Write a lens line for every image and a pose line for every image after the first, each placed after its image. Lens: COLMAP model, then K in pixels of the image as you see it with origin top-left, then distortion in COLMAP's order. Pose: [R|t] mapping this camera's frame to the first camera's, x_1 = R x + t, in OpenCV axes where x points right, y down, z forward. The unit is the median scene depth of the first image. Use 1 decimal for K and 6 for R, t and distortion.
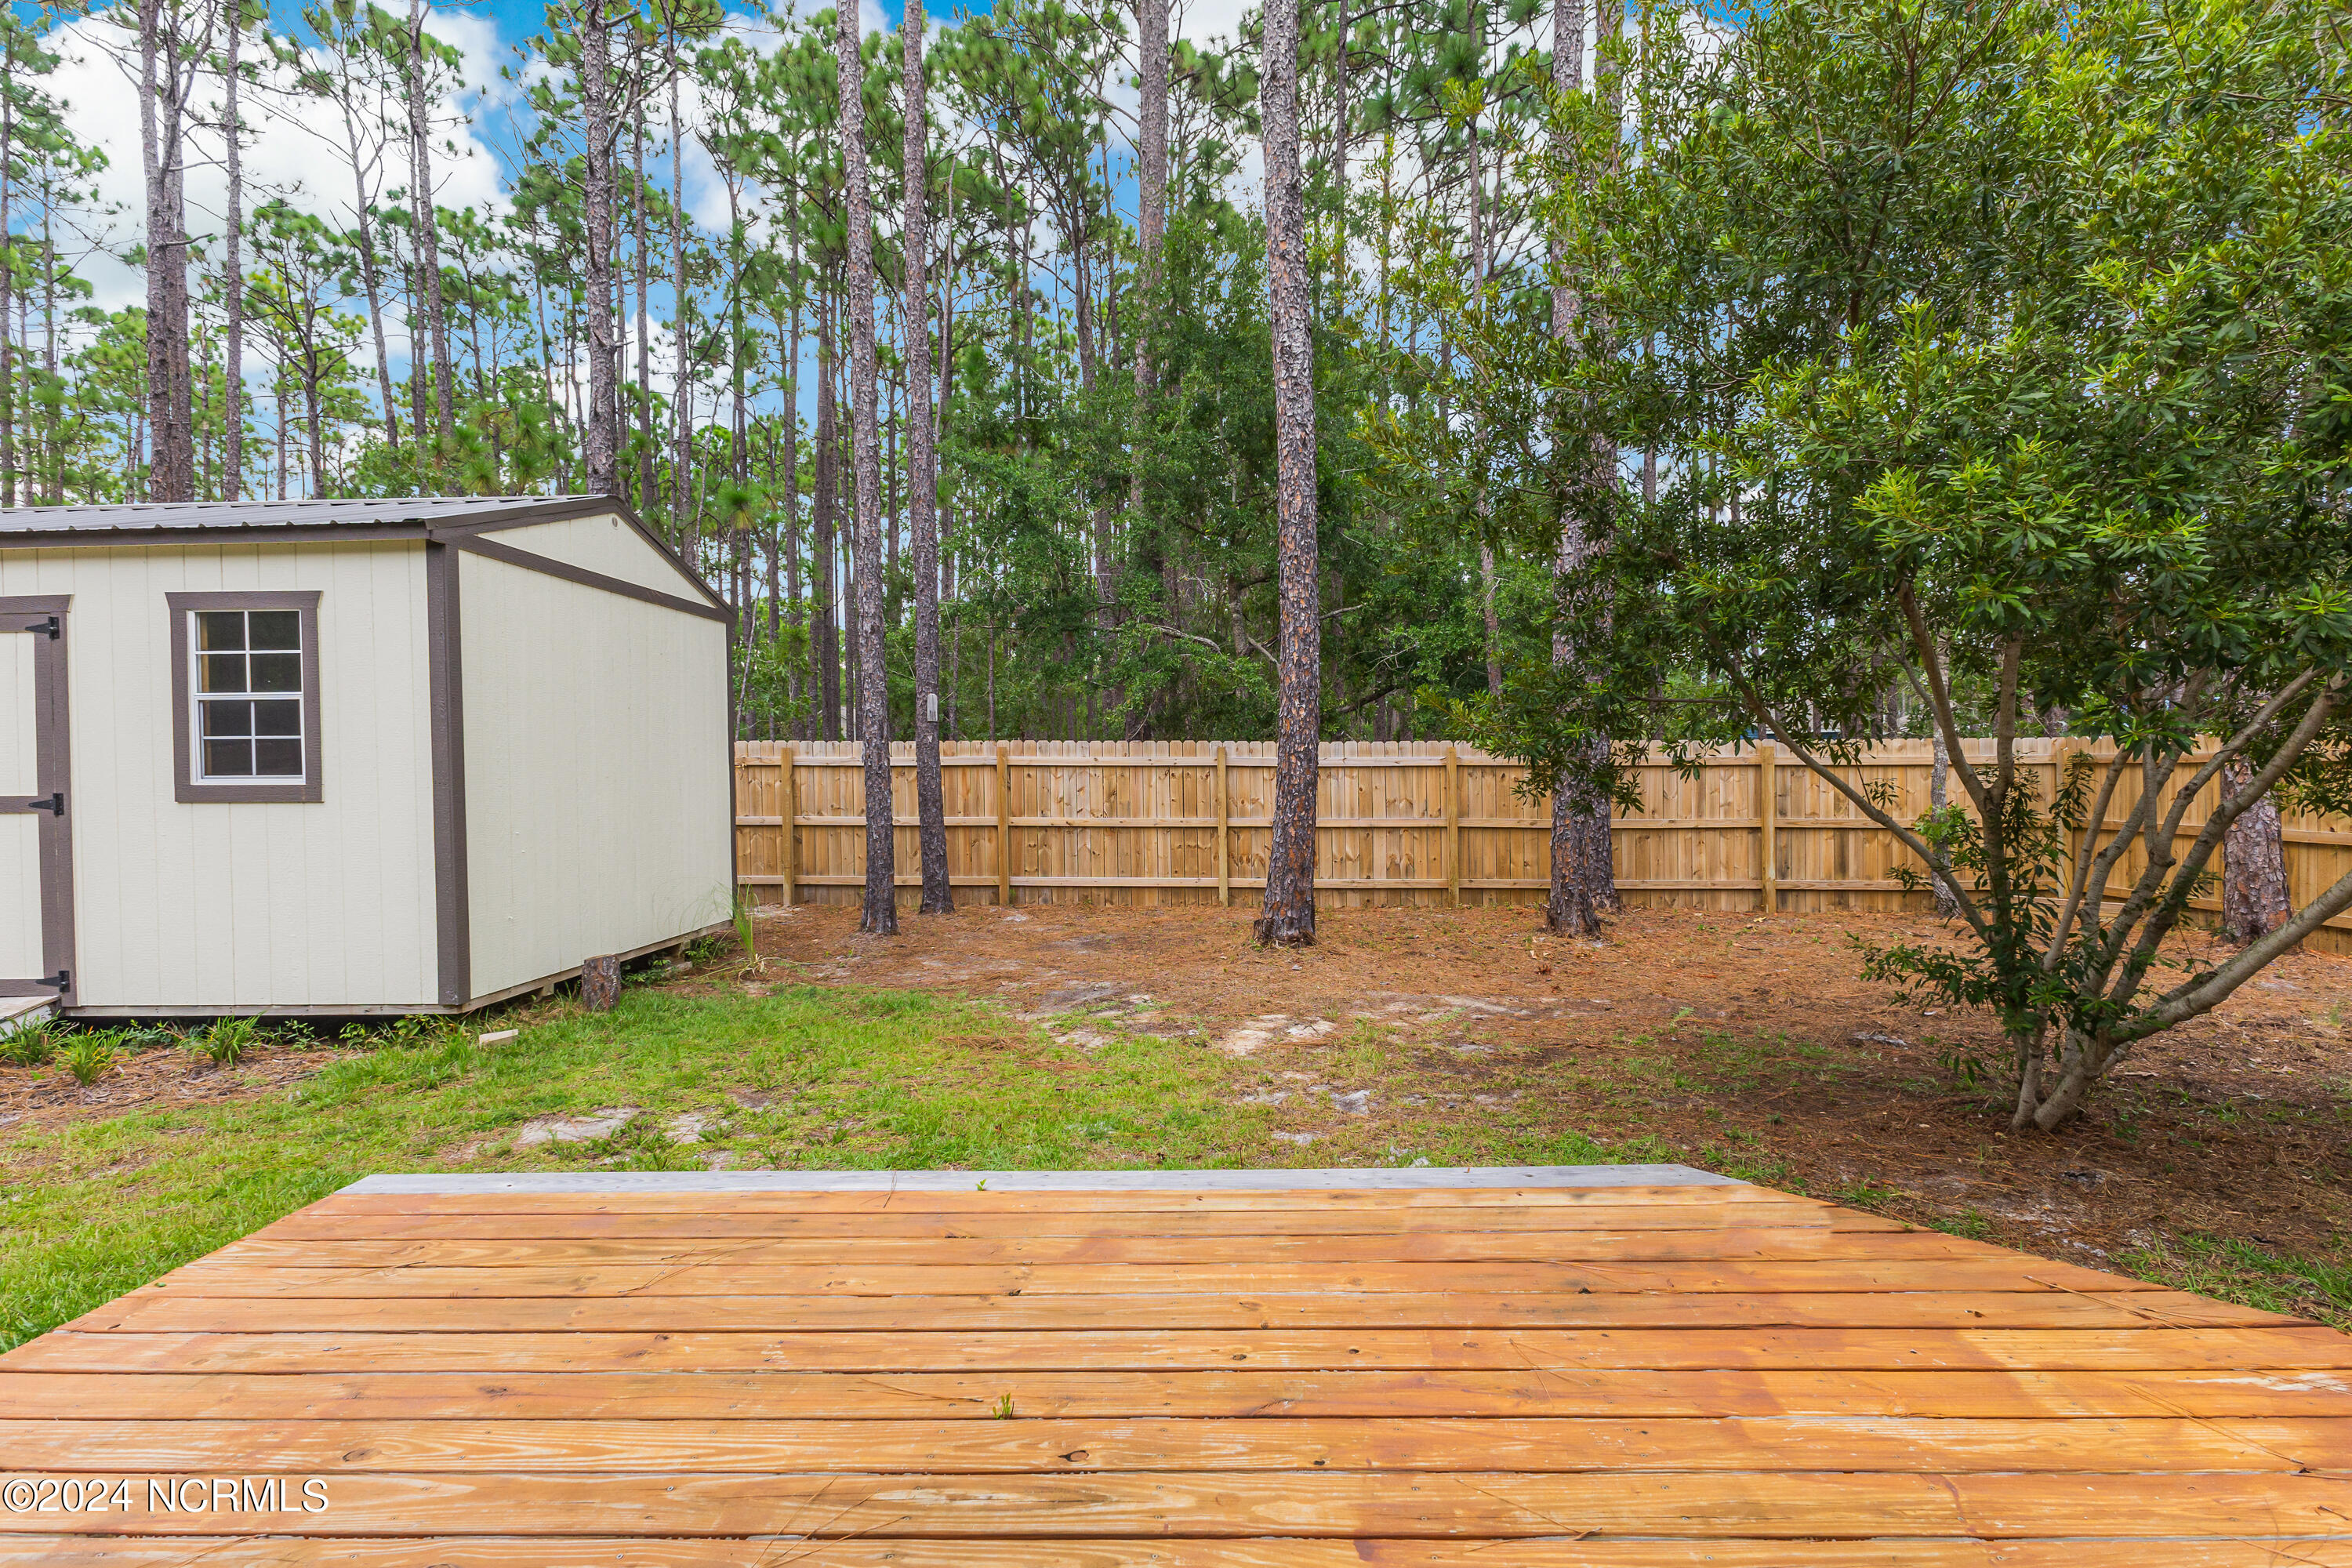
lens RADIAL K [[987.3, 0, 1176.2], [0, 987.3, 787.6], [0, 0, 1]] dist [0.020666, 0.000361]
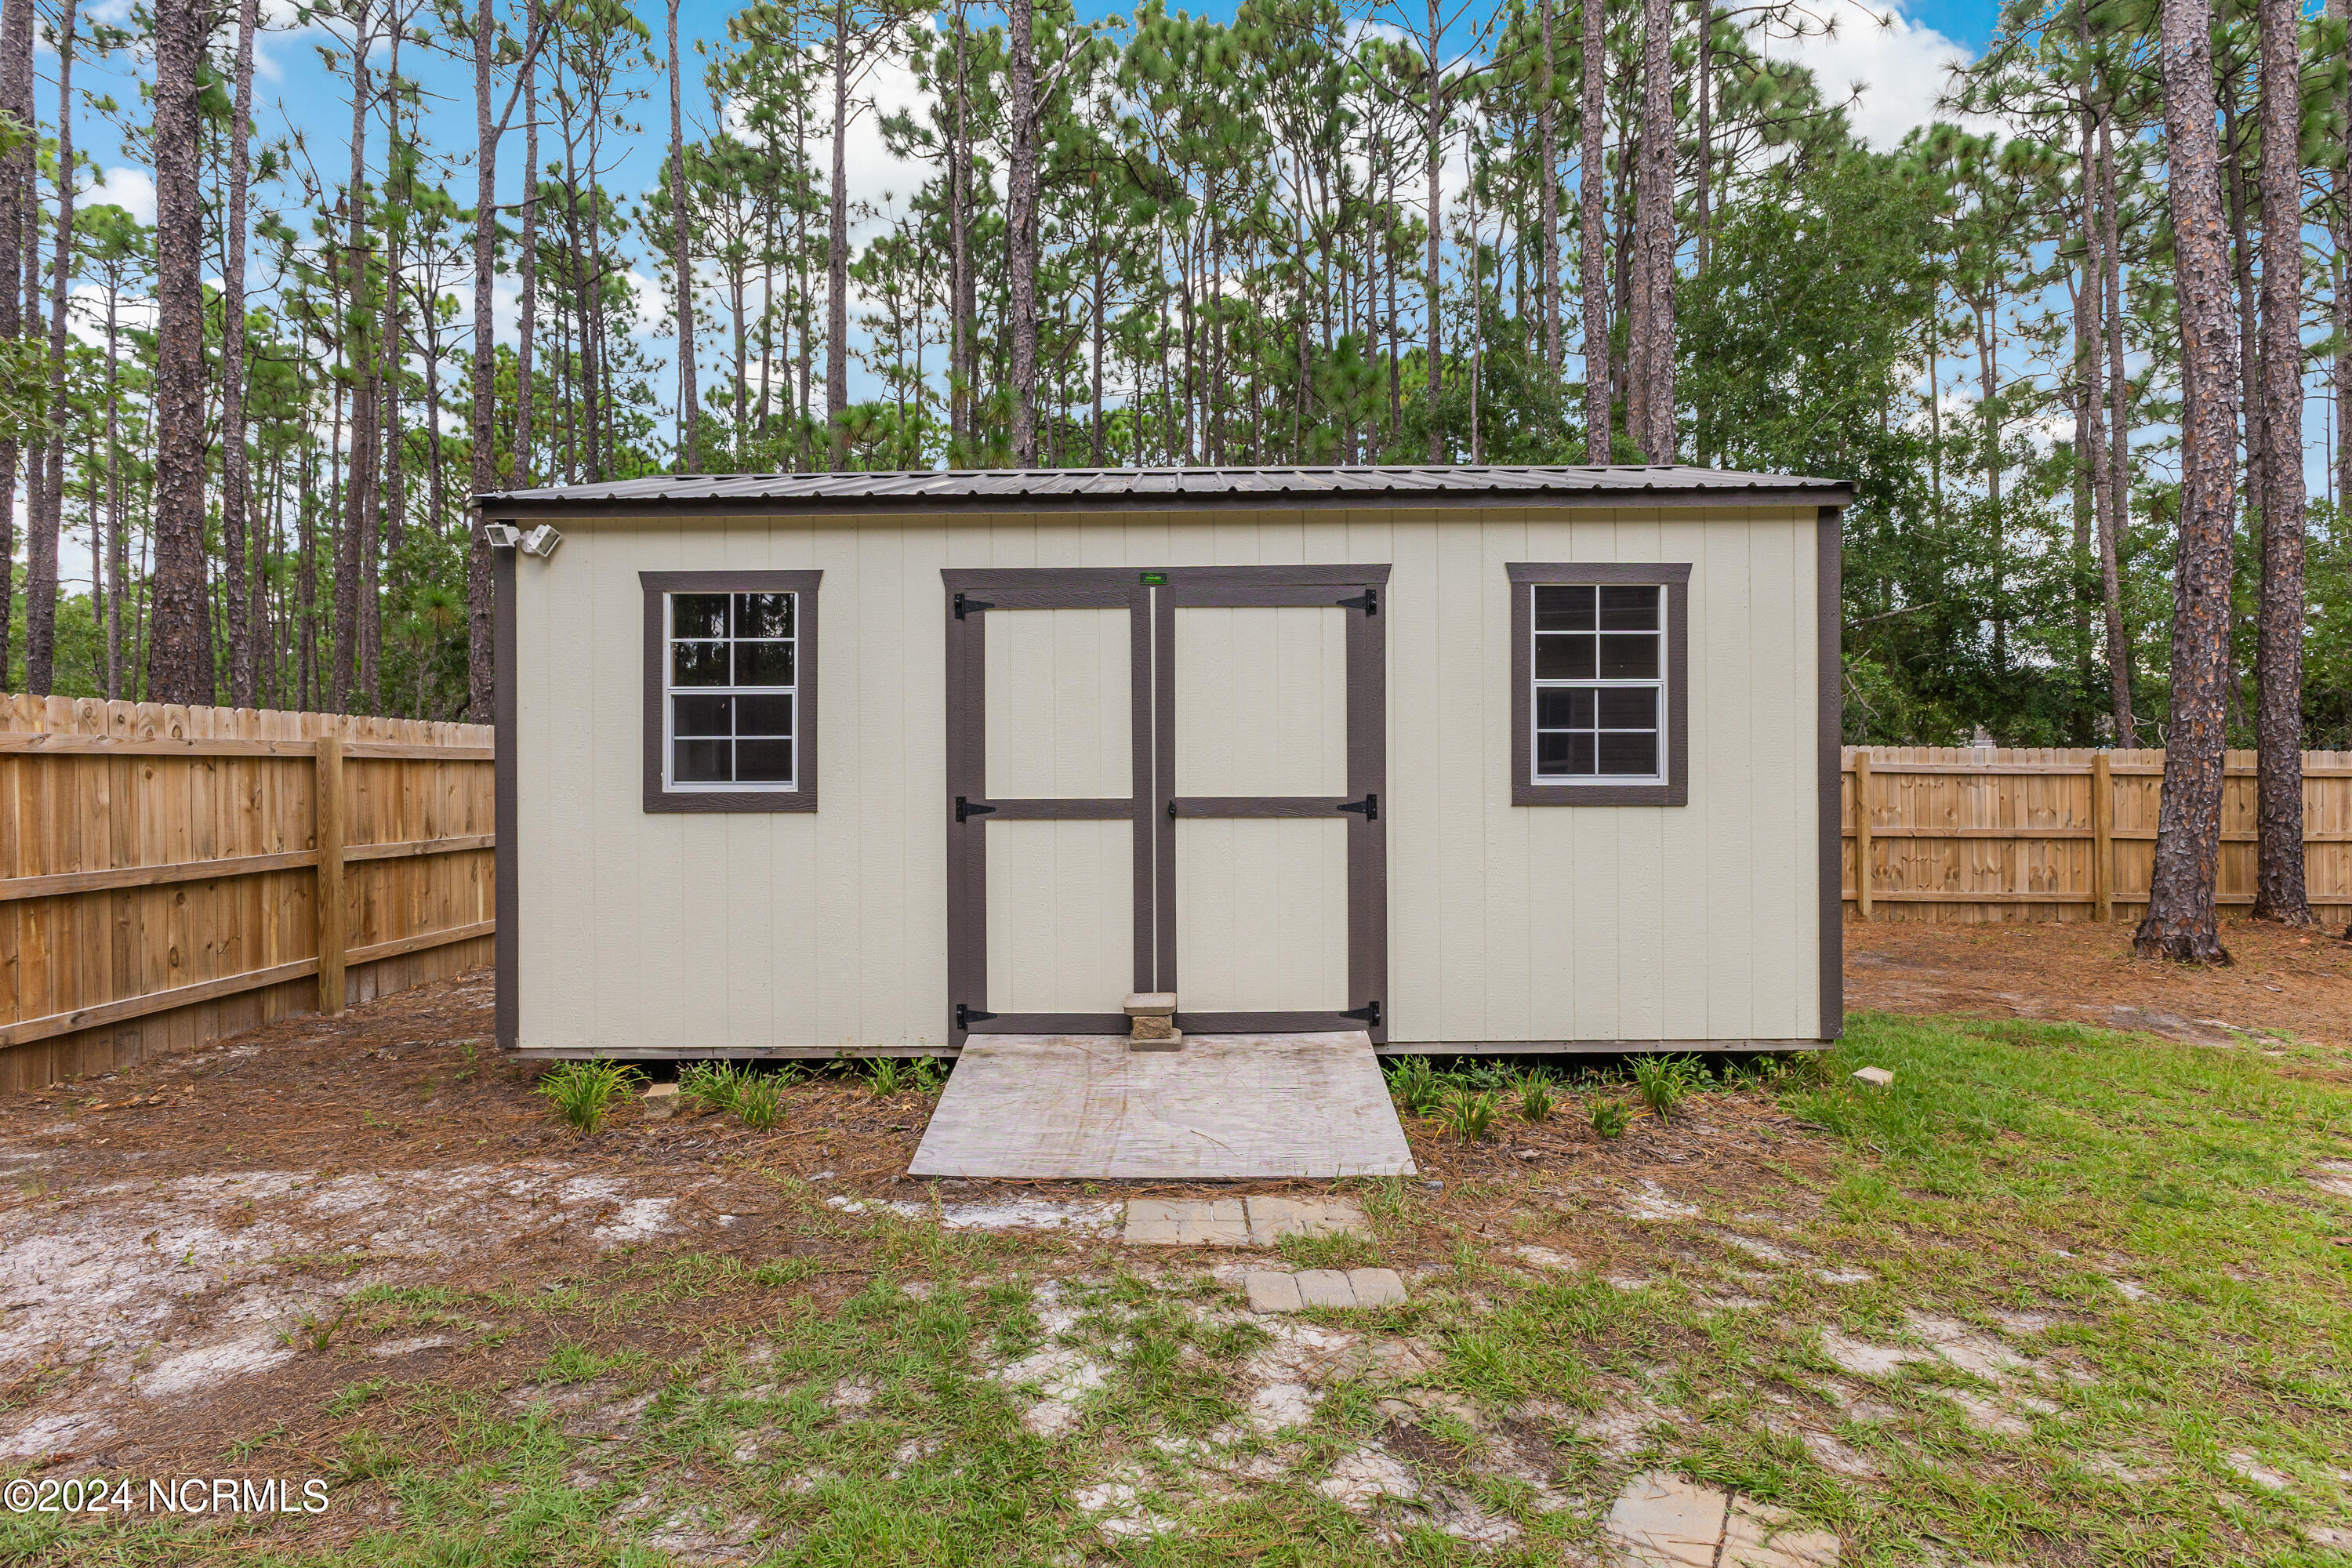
lens RADIAL K [[1037.1, 0, 1177.5], [0, 1037.1, 779.1], [0, 0, 1]] dist [0.009877, -0.000625]
pose [[0.995466, 0.002248, 0.095092, -0.707827], [-0.000210, 0.999770, -0.021435, 0.006162], [-0.095119, 0.021318, 0.995238, 0.073327]]
